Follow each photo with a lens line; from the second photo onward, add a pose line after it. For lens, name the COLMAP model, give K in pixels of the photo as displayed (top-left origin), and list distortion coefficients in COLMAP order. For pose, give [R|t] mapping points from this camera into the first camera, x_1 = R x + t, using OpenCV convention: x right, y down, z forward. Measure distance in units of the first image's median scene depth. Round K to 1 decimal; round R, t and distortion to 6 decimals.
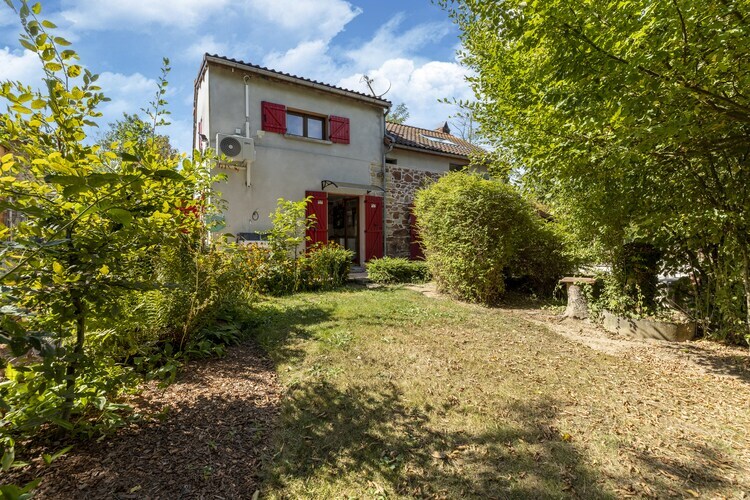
lens RADIAL K [[354.0, 0, 375.0], [0, 354.0, 250.0], [0, 0, 1]] dist [0.000125, 0.000163]
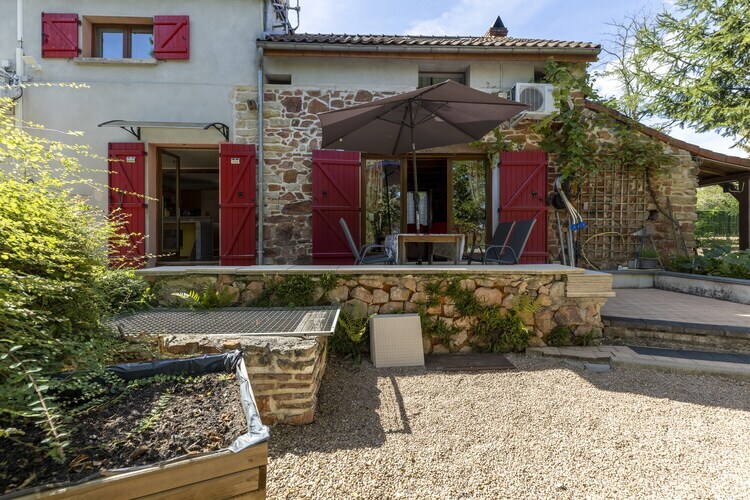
lens RADIAL K [[354.0, 0, 375.0], [0, 354.0, 250.0], [0, 0, 1]] dist [0.000125, 0.000163]
pose [[0.866529, 0.017397, -0.498824, 0.463636], [-0.011122, 0.999817, 0.015549, 0.007750], [0.499003, -0.007926, 0.866564, 0.593592]]
